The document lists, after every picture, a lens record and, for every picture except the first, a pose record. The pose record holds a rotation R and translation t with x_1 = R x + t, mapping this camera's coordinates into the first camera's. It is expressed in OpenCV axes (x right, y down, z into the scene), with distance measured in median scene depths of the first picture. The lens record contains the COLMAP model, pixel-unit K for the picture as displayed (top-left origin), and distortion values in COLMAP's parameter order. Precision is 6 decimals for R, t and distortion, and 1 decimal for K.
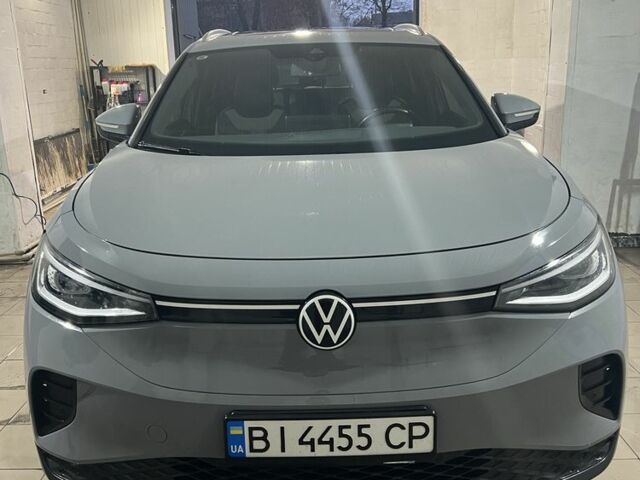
lens RADIAL K [[619.9, 0, 312.6], [0, 619.9, 251.1], [0, 0, 1]] dist [0.137024, -0.205058]
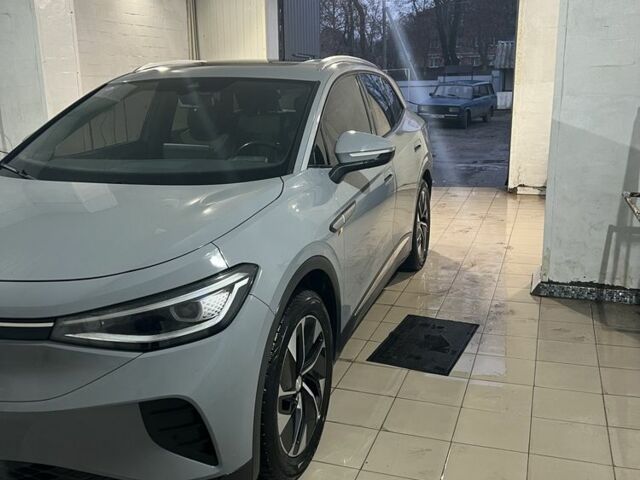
lens RADIAL K [[619.9, 0, 312.6], [0, 619.9, 251.1], [0, 0, 1]] dist [0.137024, -0.205058]
pose [[0.947091, 0.095219, -0.306517, 1.065400], [-0.099647, 0.995022, 0.001210, -0.109050], [0.305106, 0.029397, 0.951865, 0.089241]]
